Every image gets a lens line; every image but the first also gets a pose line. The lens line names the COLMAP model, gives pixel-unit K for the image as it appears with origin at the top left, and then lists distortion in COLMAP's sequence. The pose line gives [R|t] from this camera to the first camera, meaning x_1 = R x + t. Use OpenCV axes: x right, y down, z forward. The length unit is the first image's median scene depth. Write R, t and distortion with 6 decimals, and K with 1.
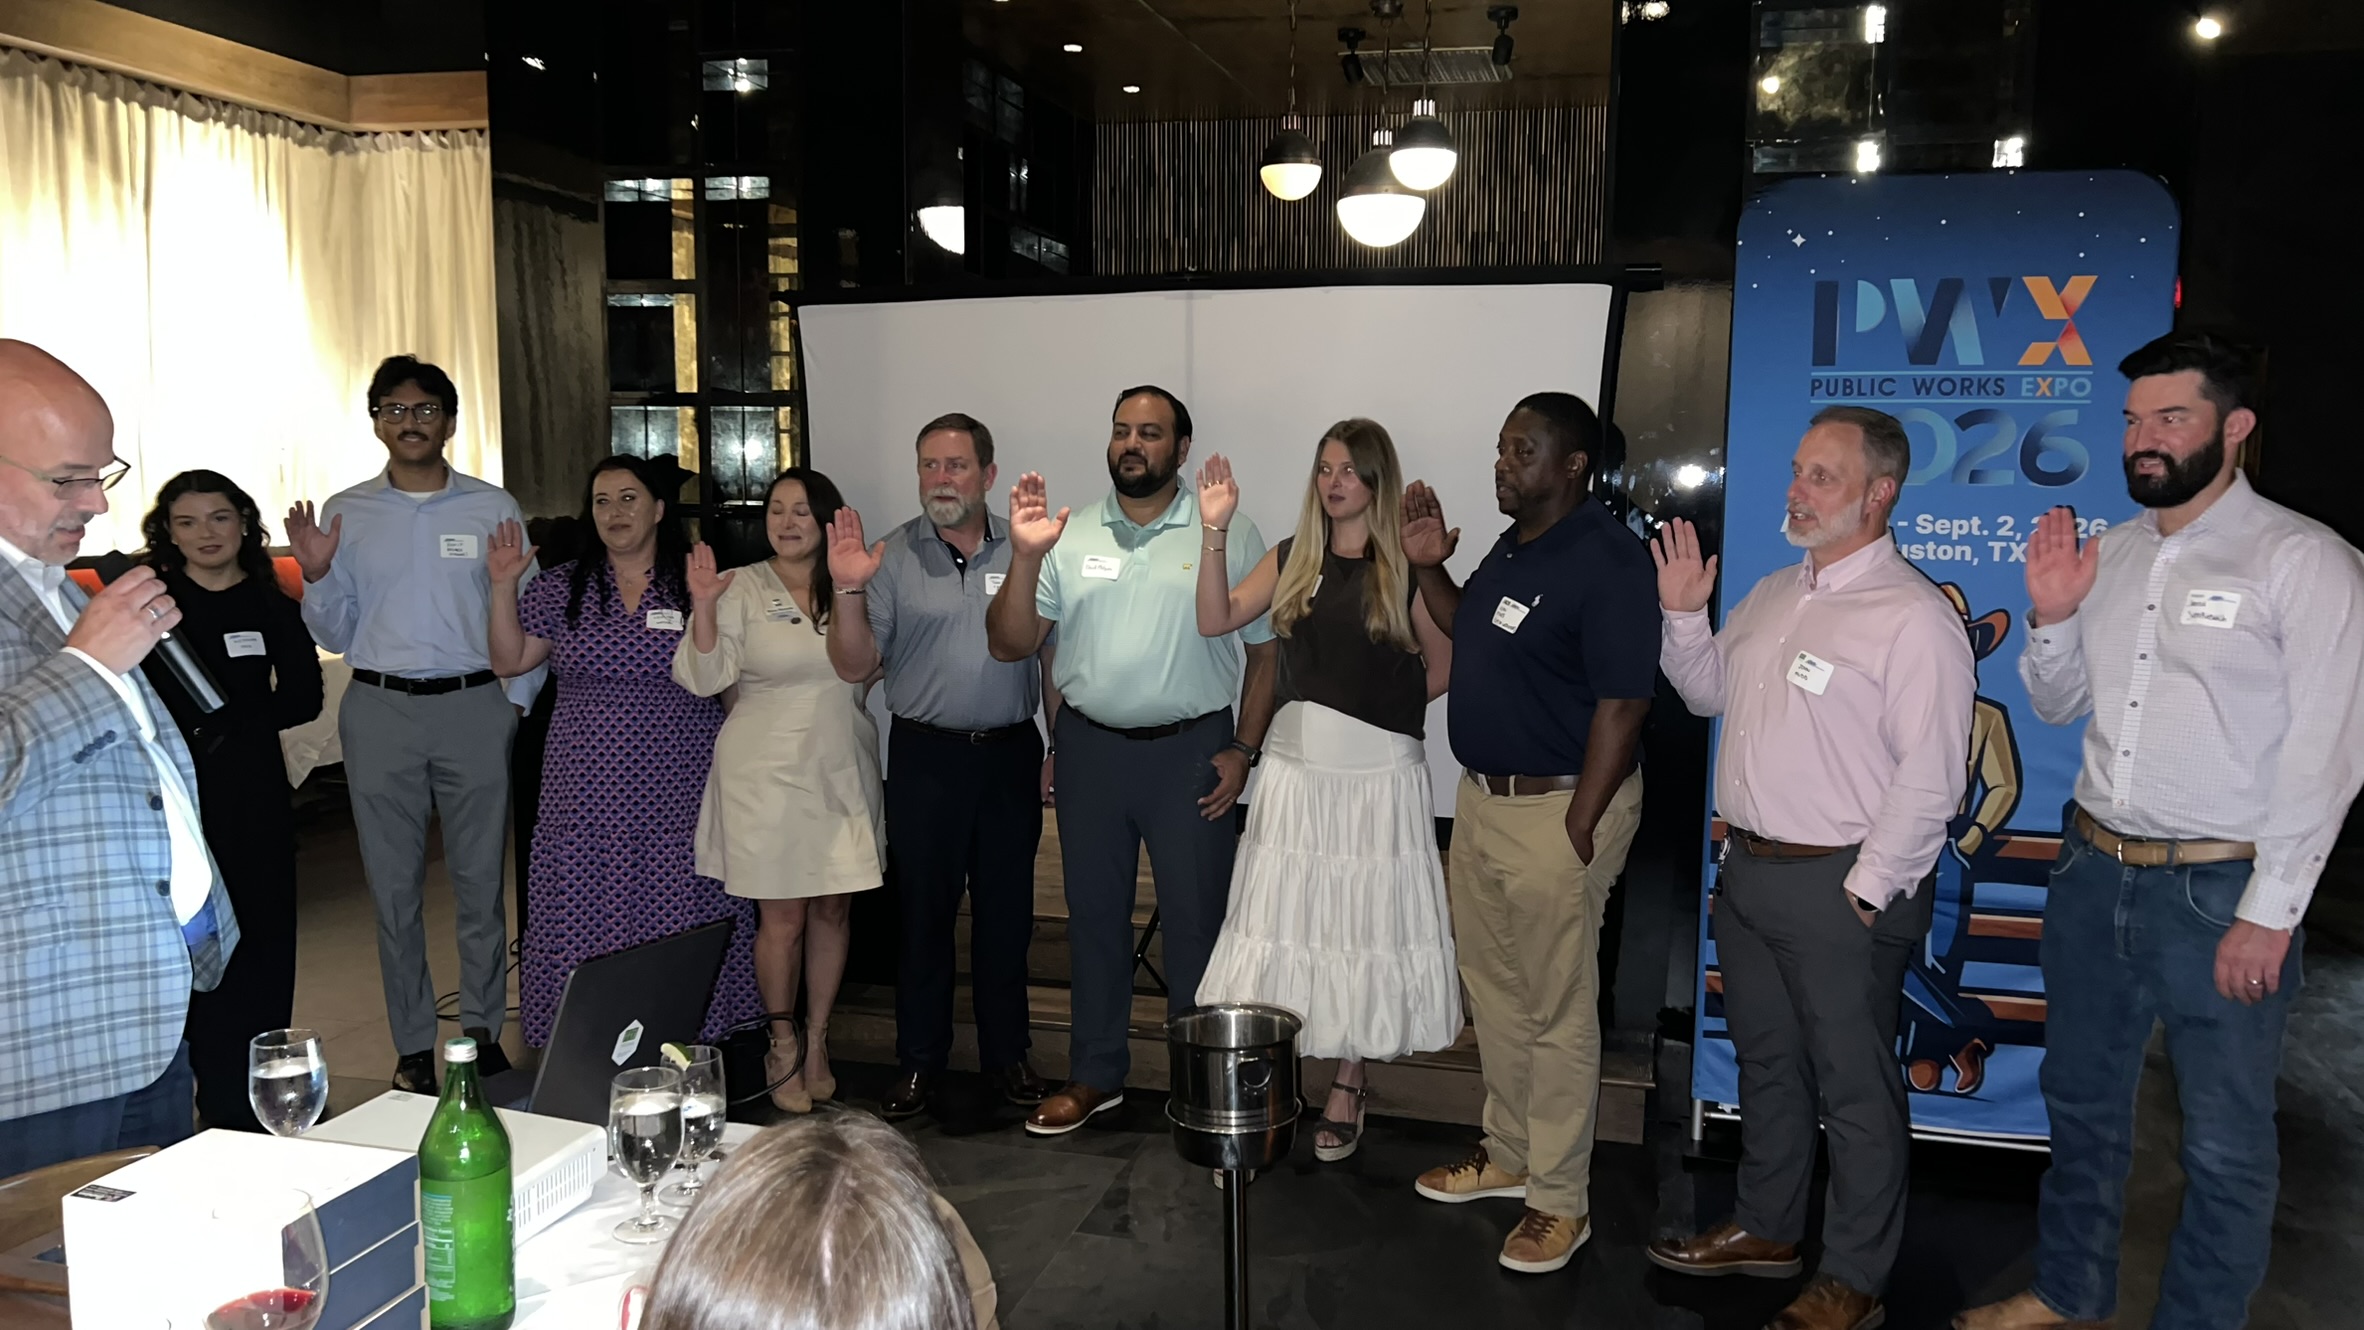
lens RADIAL K [[1770.7, 0, 1217.0], [0, 1770.7, 671.7], [0, 0, 1]] dist [0.048838, -0.049142]
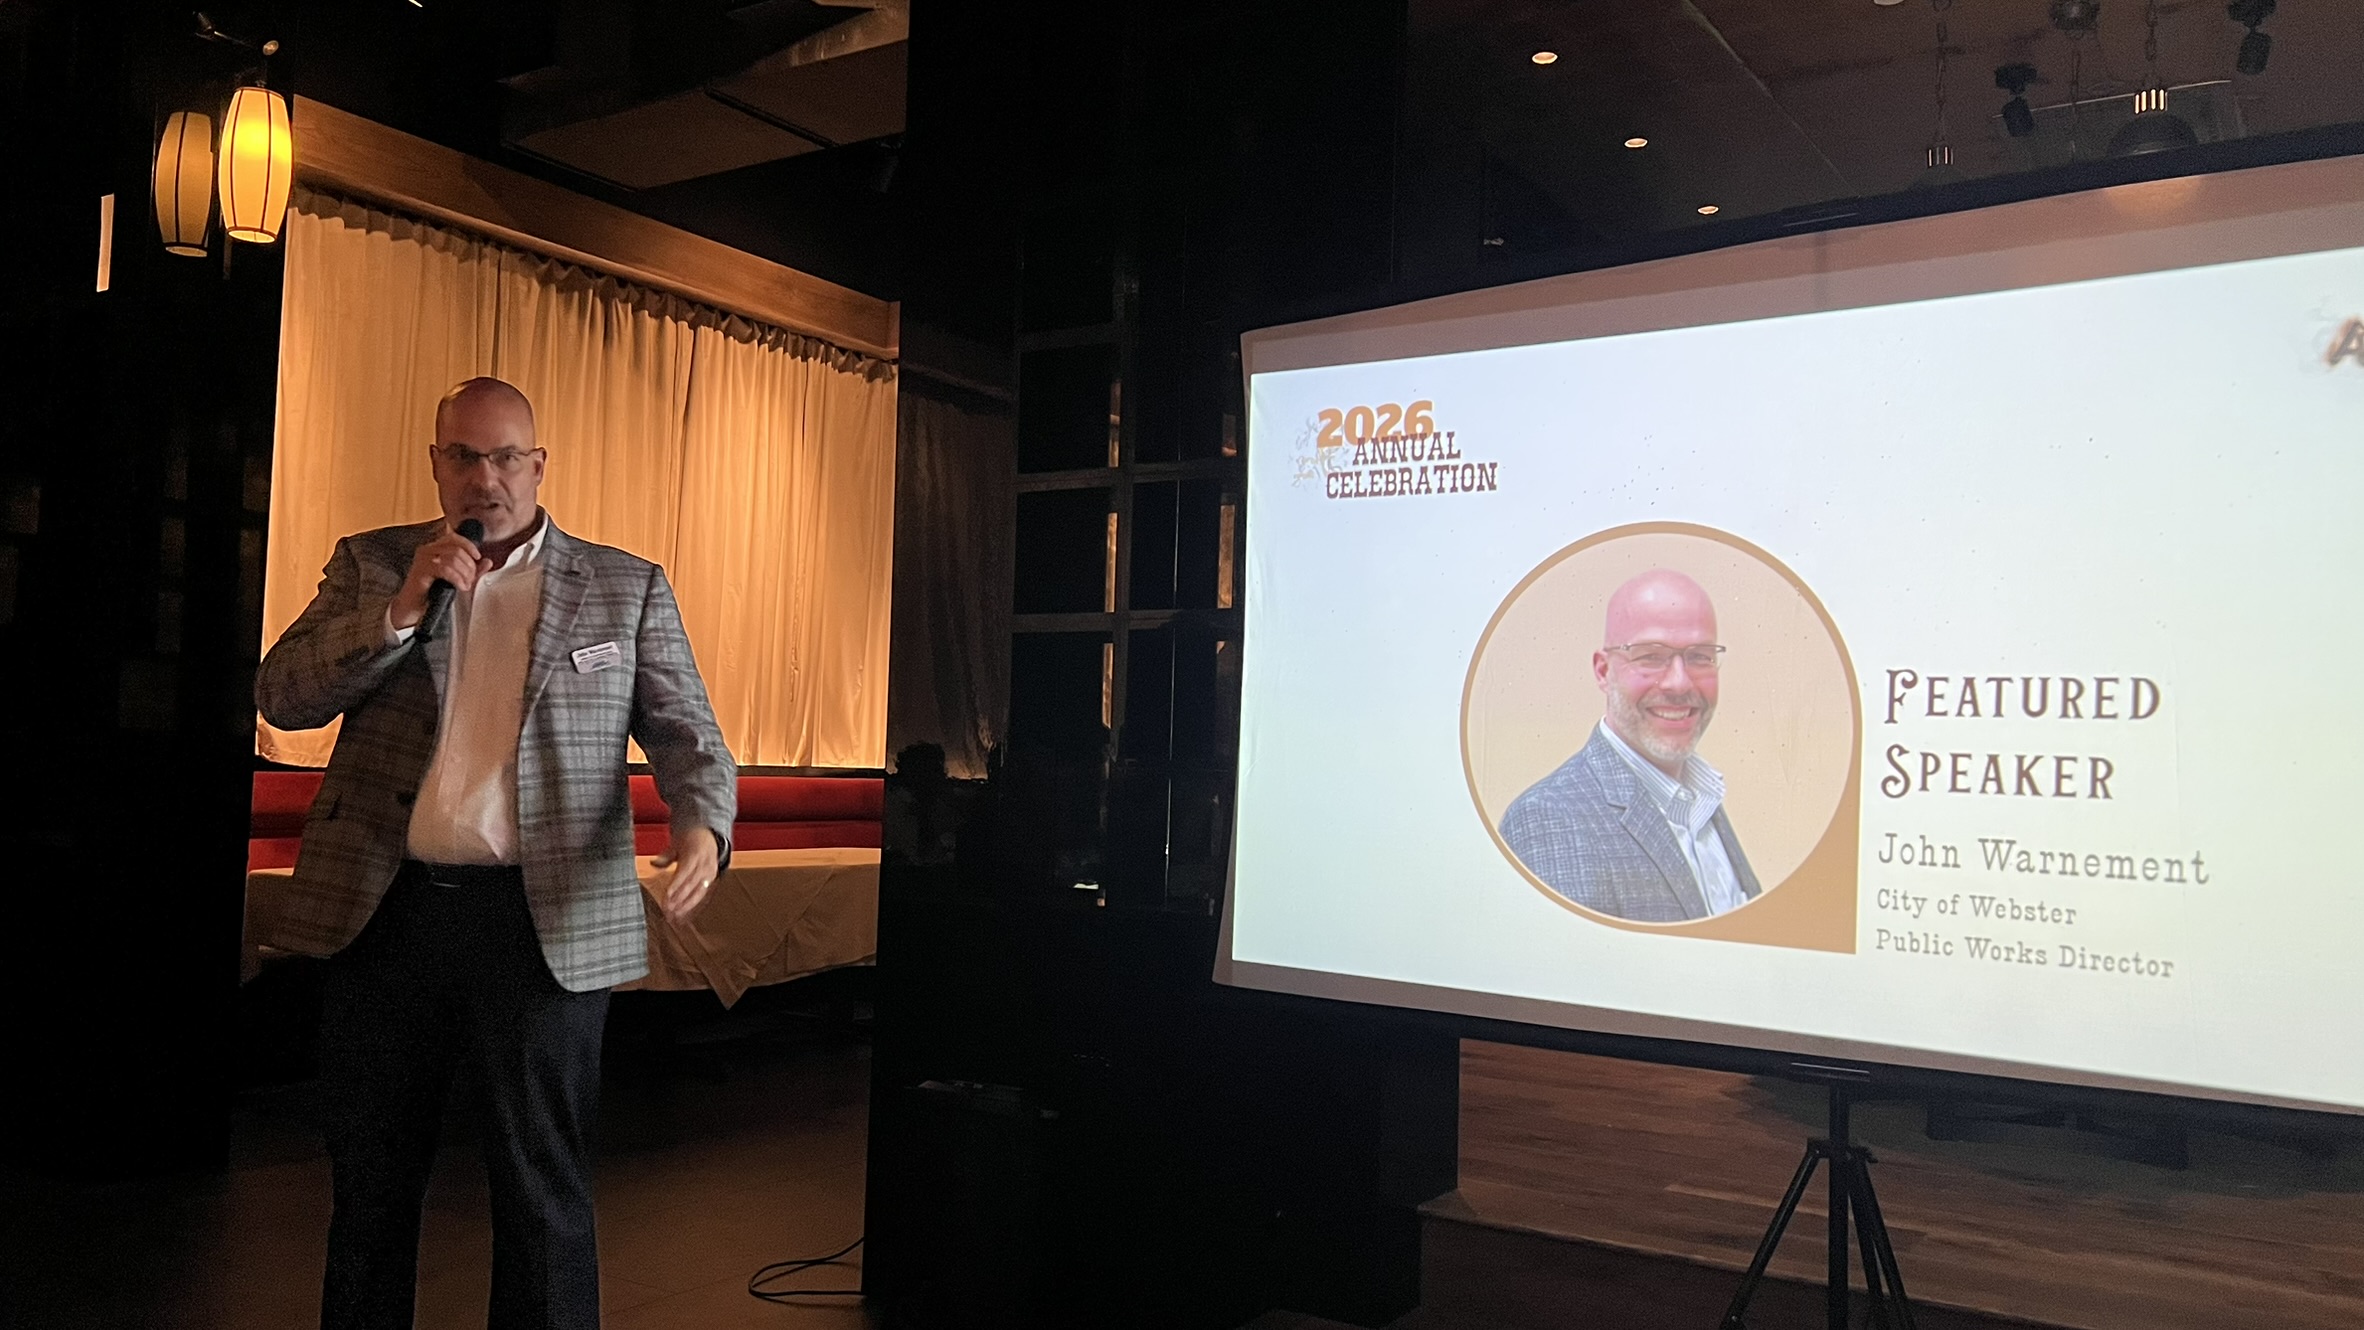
lens RADIAL K [[1770.7, 0, 1194.6], [0, 1770.7, 670.0], [0, 0, 1]] dist [0.048838, -0.049142]
pose [[0.949217, -0.004508, -0.314590, -0.020578], [-0.051504, 0.984182, -0.169508, 0.043716], [0.310378, 0.177103, 0.933970, 0.258071]]
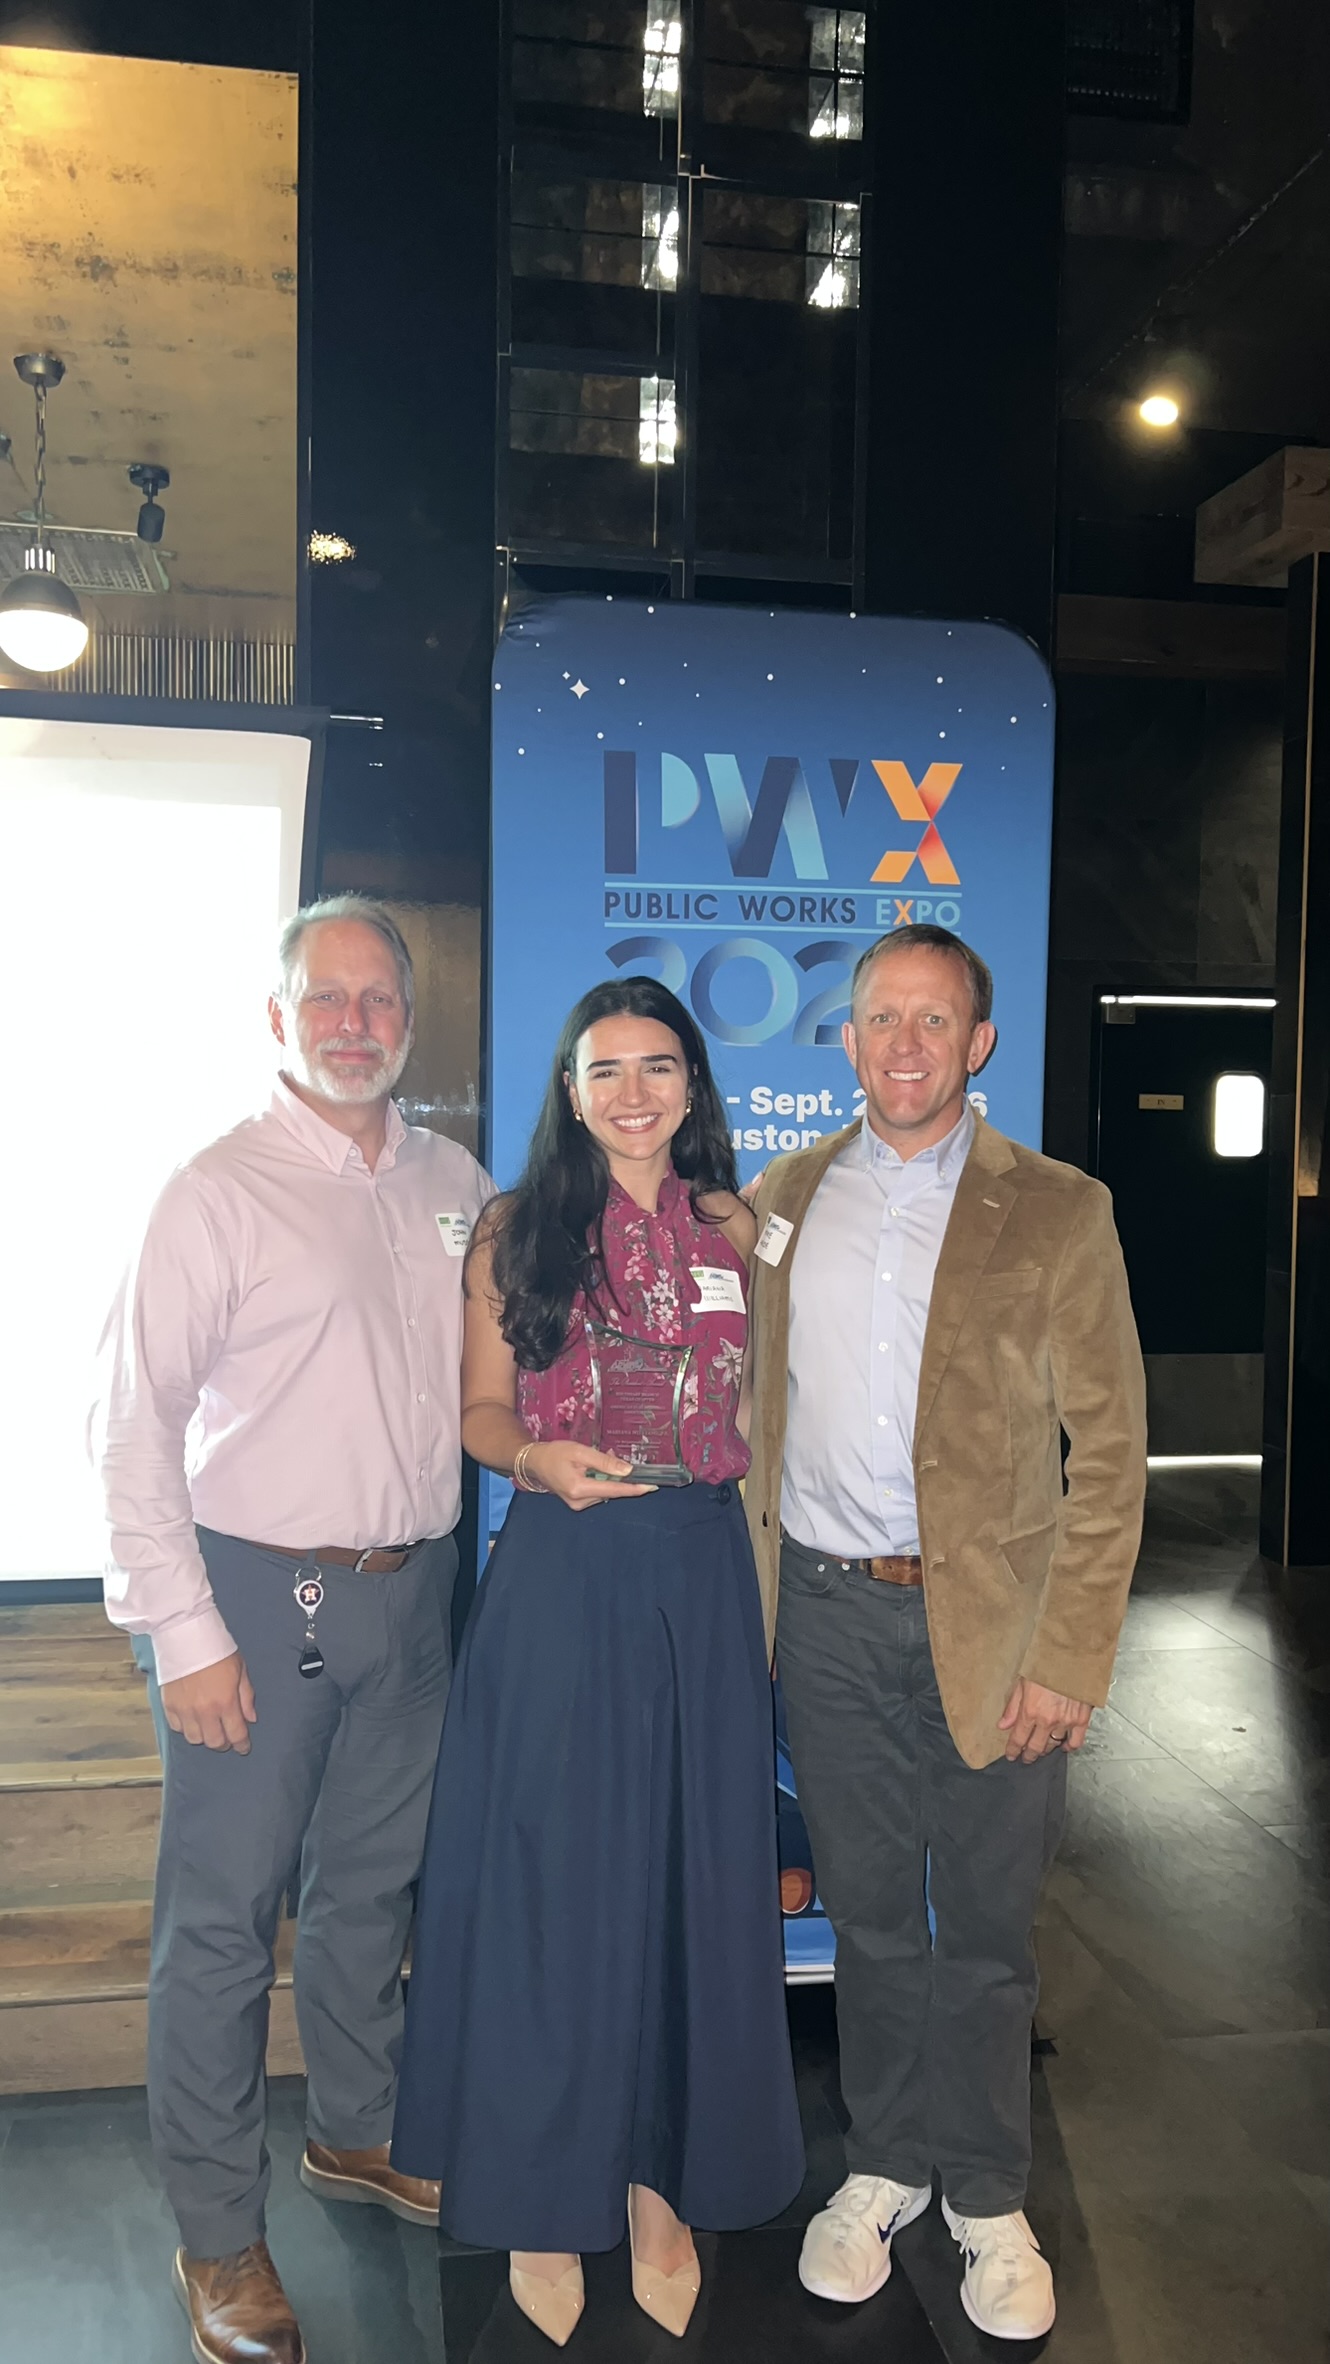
lens RADIAL K [[1721.3, 0, 672.4], [0, 1721.3, 1188.1], [0, 0, 1]] dist [0.005134, -0.021392]
pose [[0.908946, -0.021772, 0.416345, 0.051909], [0.046828, 0.997648, -0.050063, -0.010161], [-0.414276, 0.065001, 0.907827, 0.261297]]
